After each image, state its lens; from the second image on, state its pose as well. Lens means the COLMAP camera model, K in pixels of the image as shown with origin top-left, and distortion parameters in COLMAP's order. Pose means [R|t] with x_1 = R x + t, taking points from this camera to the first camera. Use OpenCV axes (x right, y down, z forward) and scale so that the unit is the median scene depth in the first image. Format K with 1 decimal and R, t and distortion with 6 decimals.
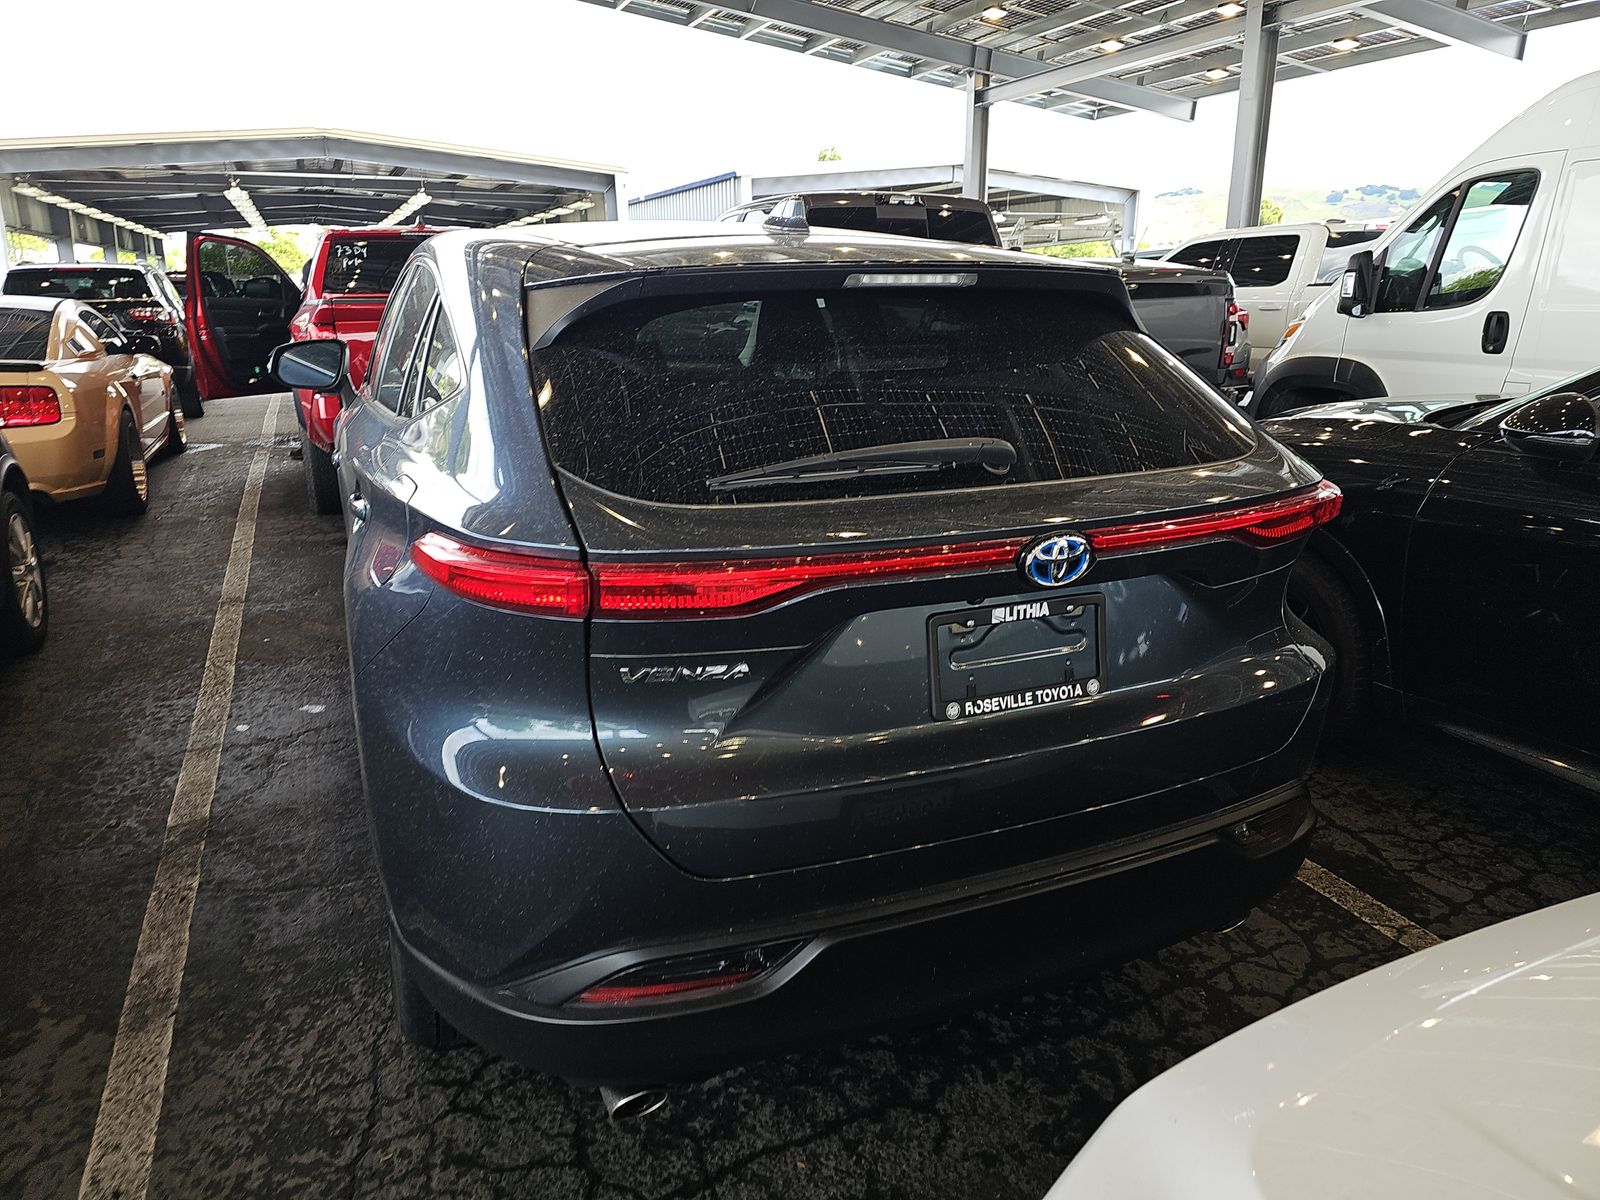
lens RADIAL K [[1049.1, 0, 803.3], [0, 1049.1, 601.2], [0, 0, 1]] dist [0.046308, -0.047038]
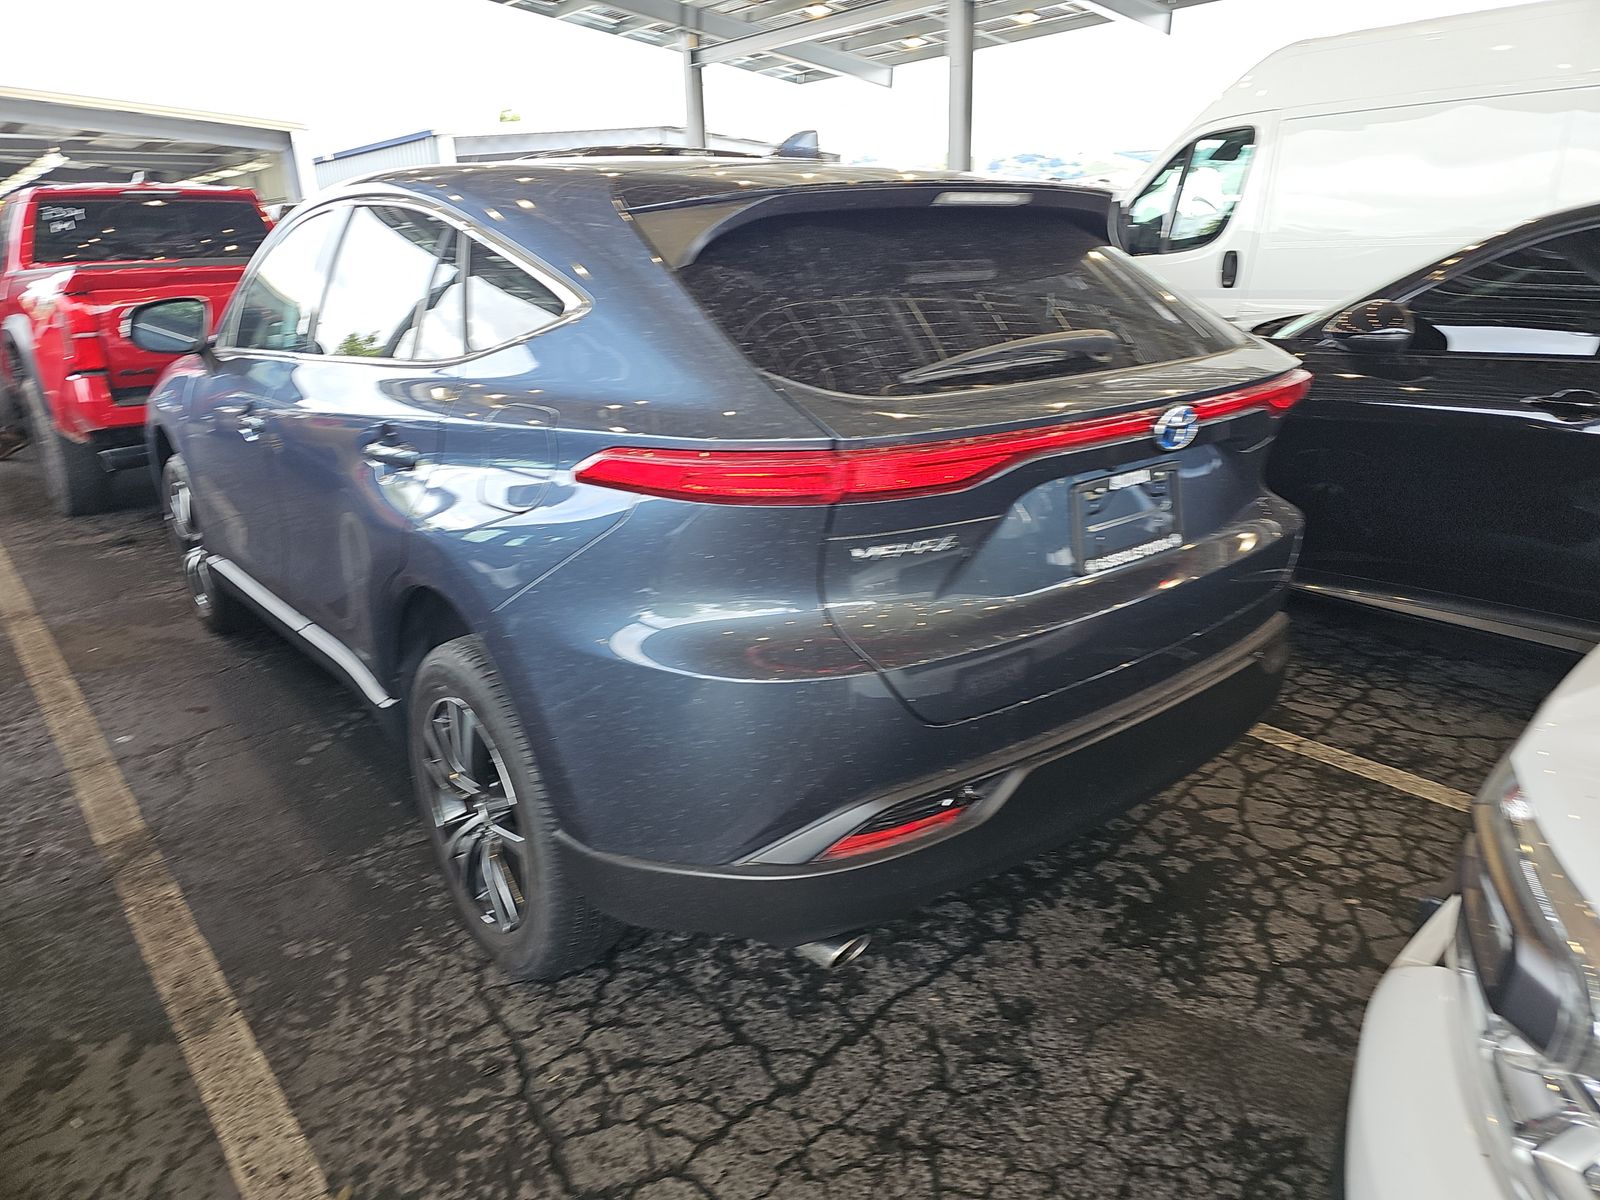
lens RADIAL K [[1049.1, 0, 815.1], [0, 1049.1, 615.9], [0, 0, 1]] dist [0.046308, -0.047038]
pose [[0.957659, -0.111173, 0.265575, -0.288355], [0.100793, 0.993524, 0.052444, 0.040832], [-0.269685, -0.023456, 0.962663, -0.031439]]
